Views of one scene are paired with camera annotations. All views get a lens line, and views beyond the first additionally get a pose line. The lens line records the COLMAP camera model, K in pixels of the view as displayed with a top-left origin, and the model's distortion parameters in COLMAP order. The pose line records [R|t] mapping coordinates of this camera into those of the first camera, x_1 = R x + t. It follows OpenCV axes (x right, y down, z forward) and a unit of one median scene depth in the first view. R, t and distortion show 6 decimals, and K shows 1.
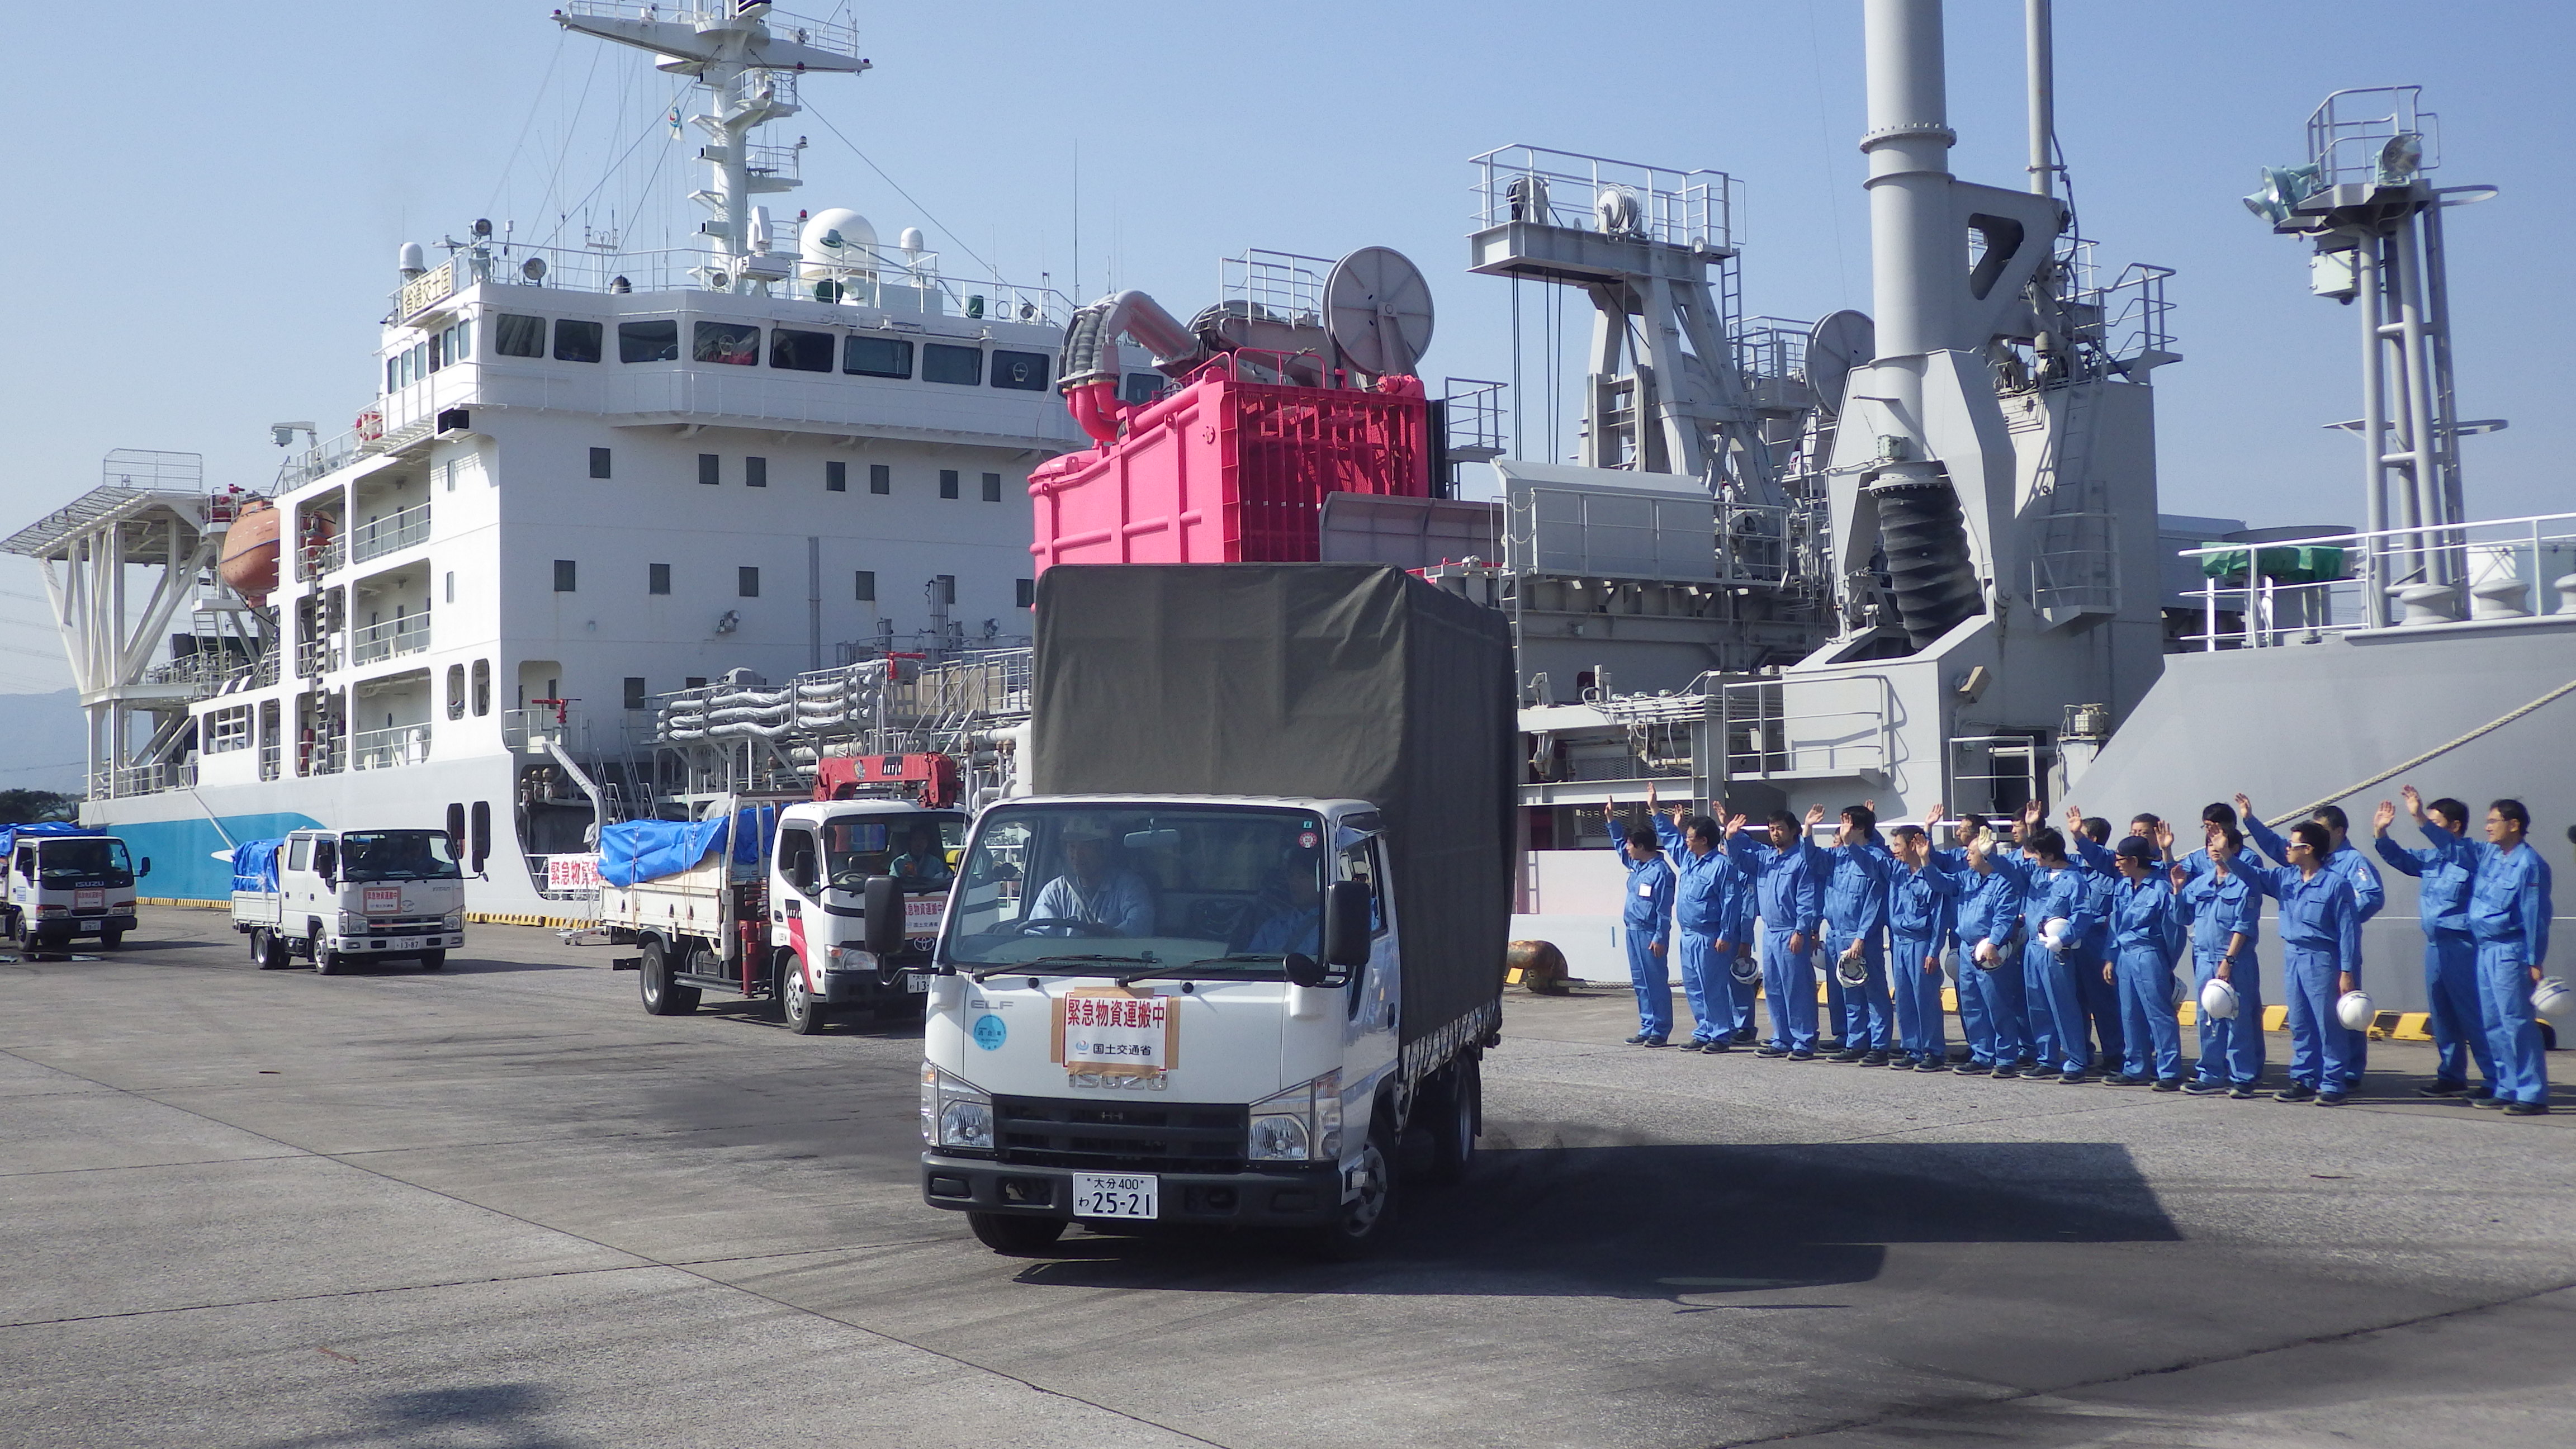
lens RADIAL K [[2751.7, 0, 1288.0], [0, 2751.7, 724.5], [0, 0, 1]] dist [-0.017326, -0.021086]
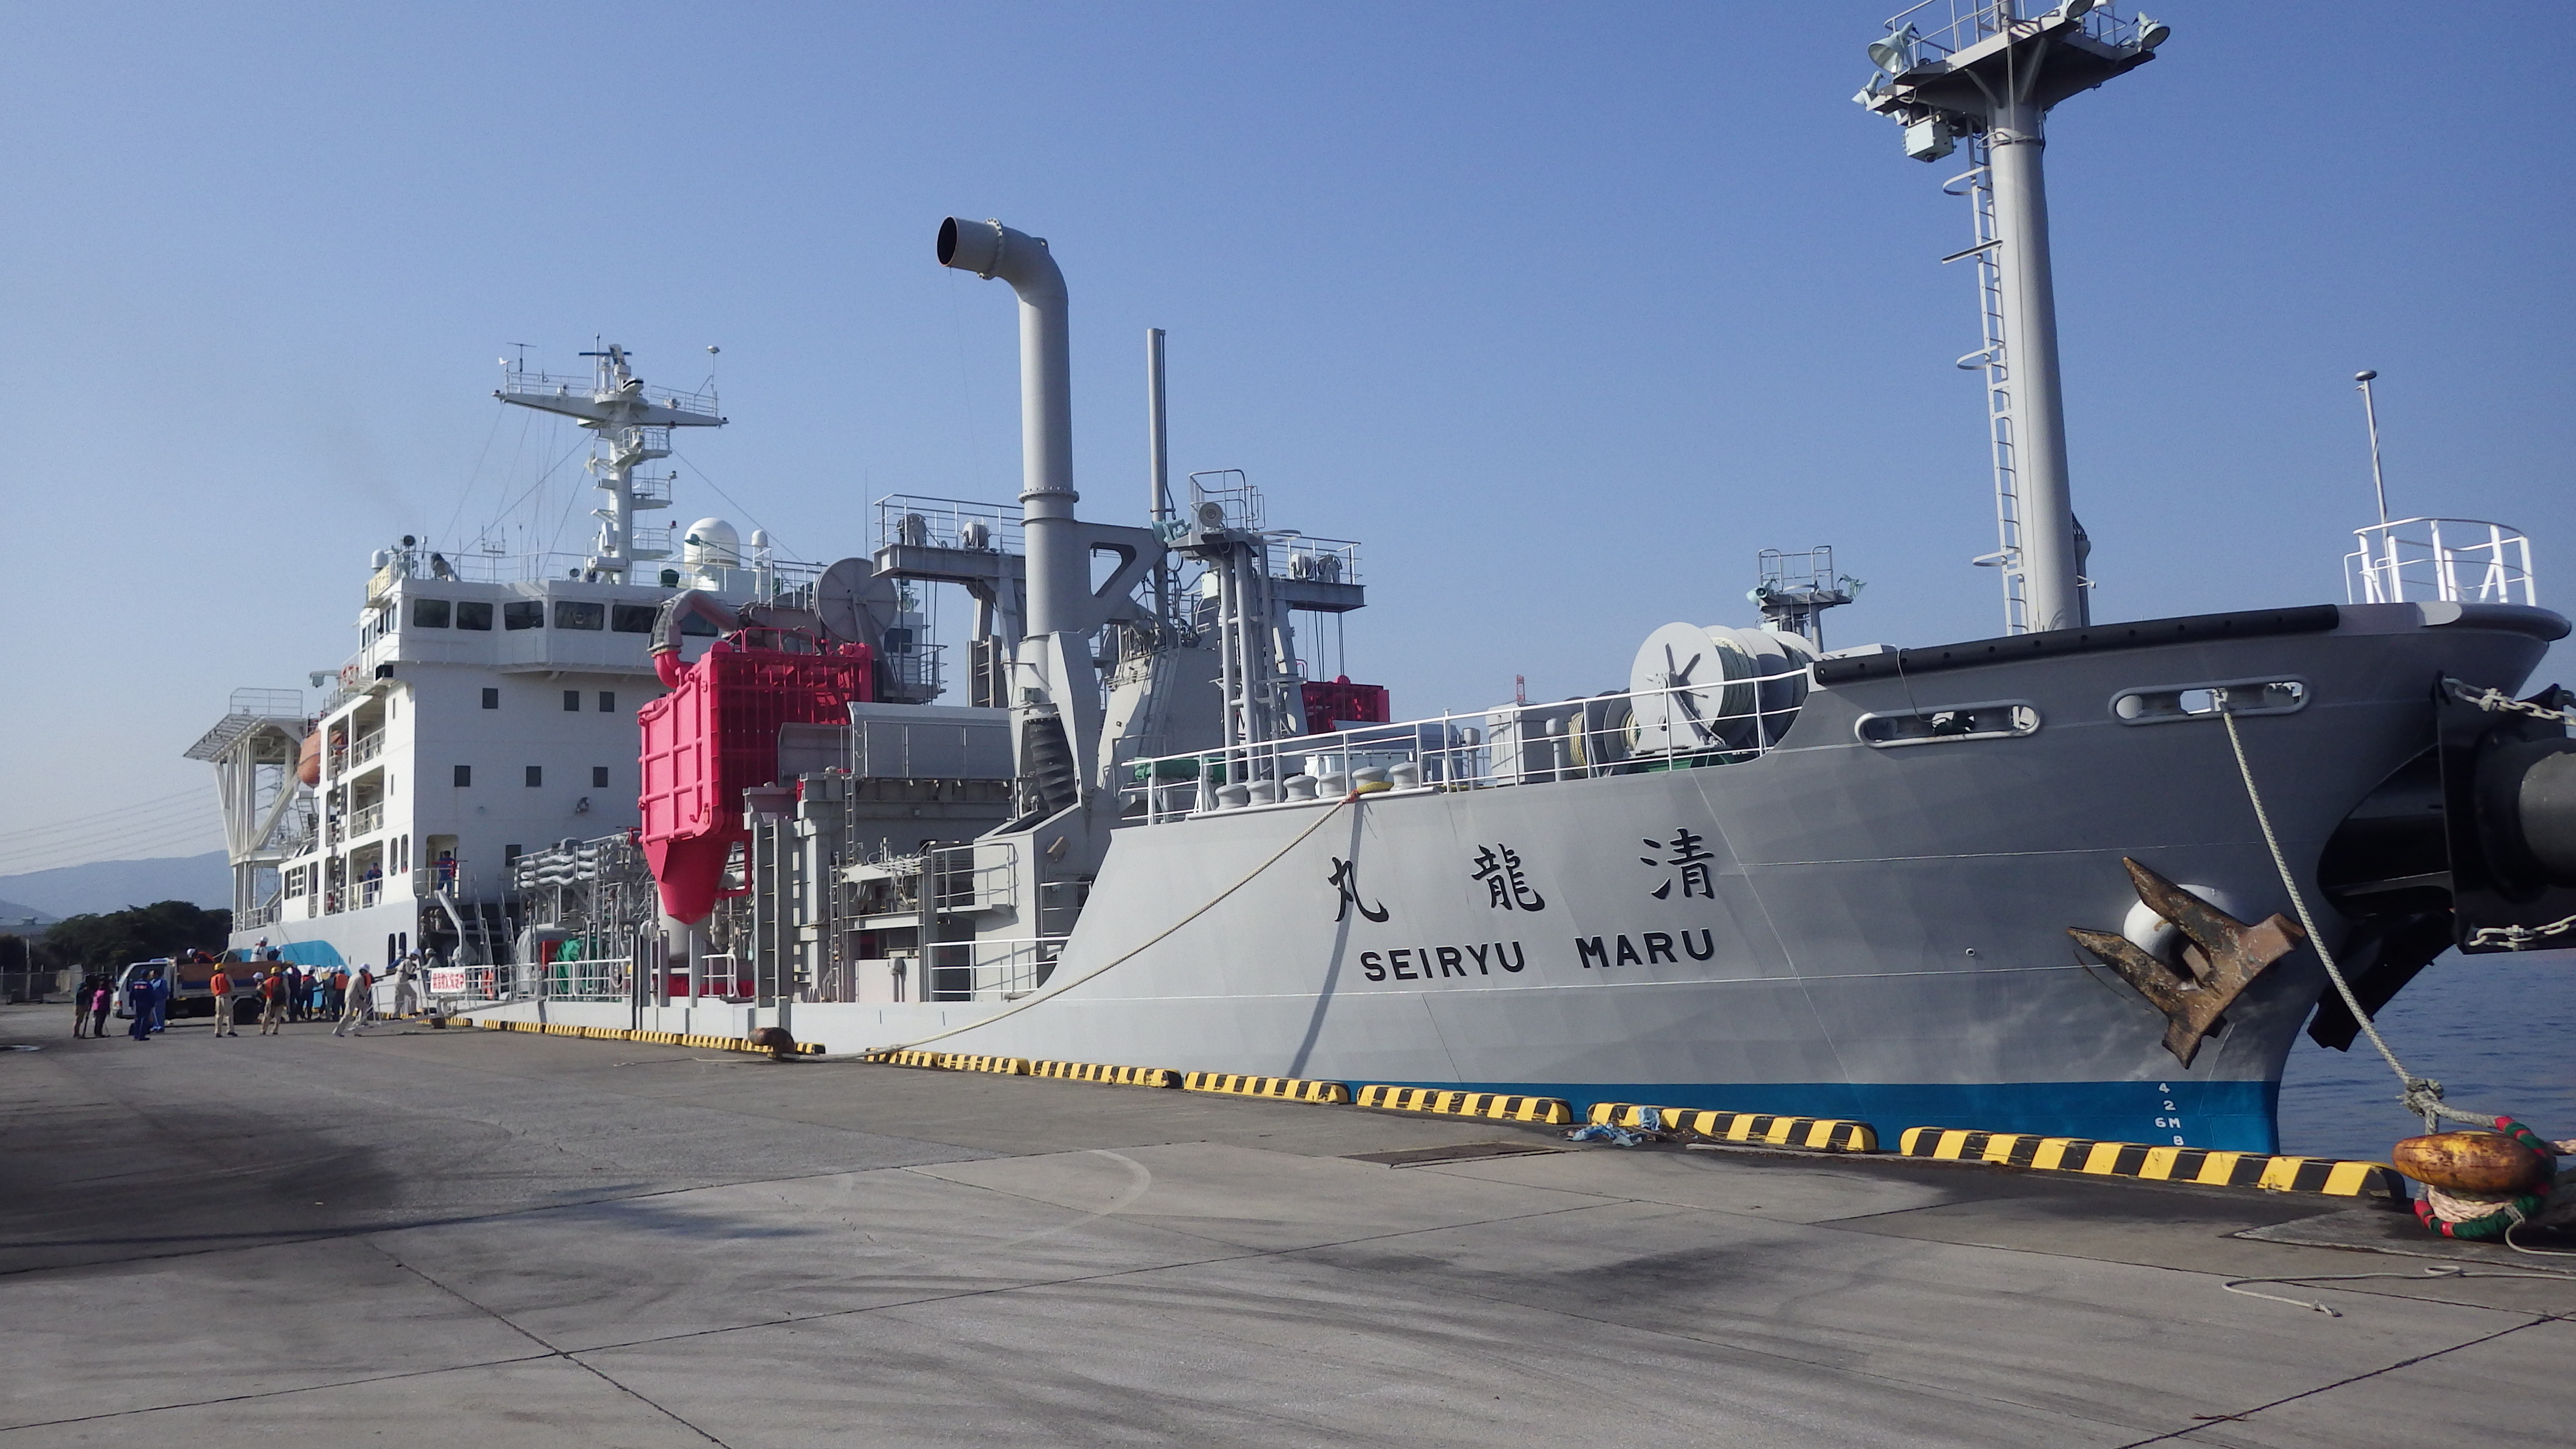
lens RADIAL K [[1971.0, 0, 1288.0], [0, 1971.0, 724.5], [0, 0, 1]] dist [0.002772, 0.000843]
pose [[0.999823, -0.018793, 0.000738, 0.175242], [0.018801, 0.997664, -0.065674, -0.004168], [0.000498, 0.065676, 0.997841, -0.050187]]
